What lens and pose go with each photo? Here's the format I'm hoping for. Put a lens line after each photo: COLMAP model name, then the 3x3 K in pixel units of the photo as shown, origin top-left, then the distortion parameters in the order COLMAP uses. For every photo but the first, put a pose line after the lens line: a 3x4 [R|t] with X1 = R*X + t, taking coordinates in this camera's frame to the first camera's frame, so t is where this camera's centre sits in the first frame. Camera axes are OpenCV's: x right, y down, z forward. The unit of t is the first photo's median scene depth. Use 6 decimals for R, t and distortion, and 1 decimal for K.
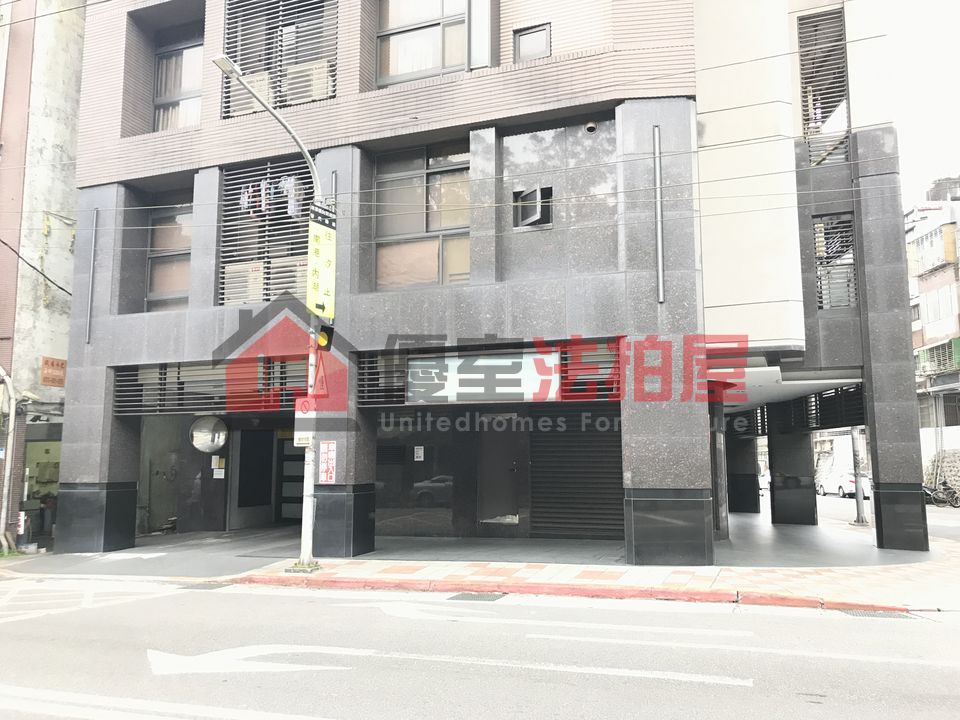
lens RADIAL K [[809.4, 0, 480.0], [0, 809.4, 360.0], [0, 0, 1]] dist [-0.003385, 0.002648]
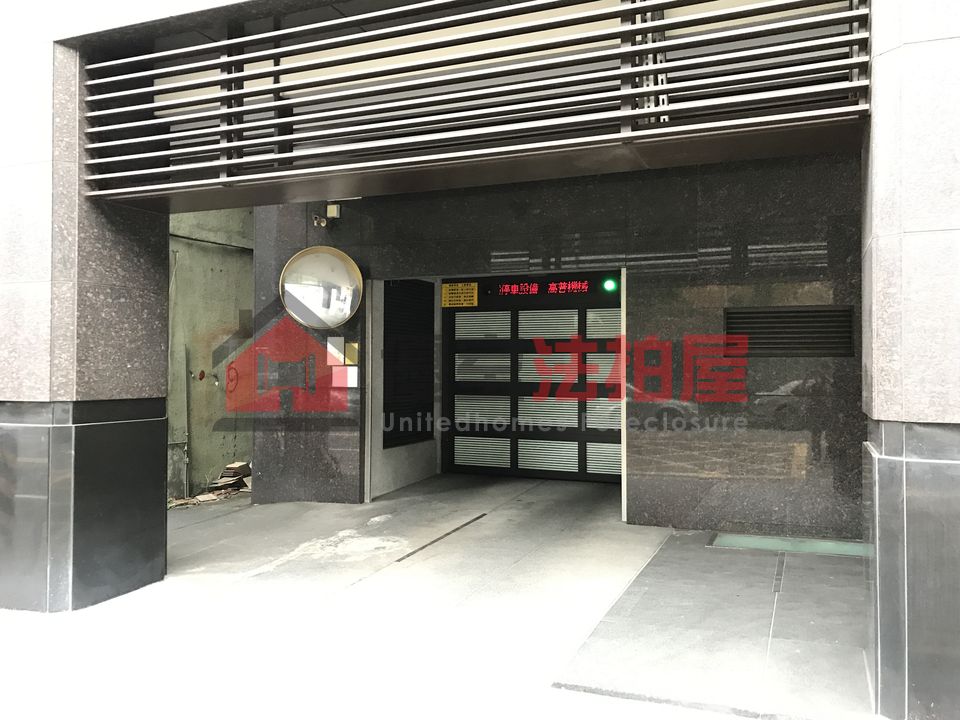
lens RADIAL K [[809.4, 0, 480.0], [0, 809.4, 360.0], [0, 0, 1]] dist [-0.003385, 0.002648]
pose [[0.999766, 0.004959, -0.021050, -0.241757], [-0.002528, 0.993477, 0.114007, 0.081056], [0.021478, -0.113927, 0.993257, 0.566720]]
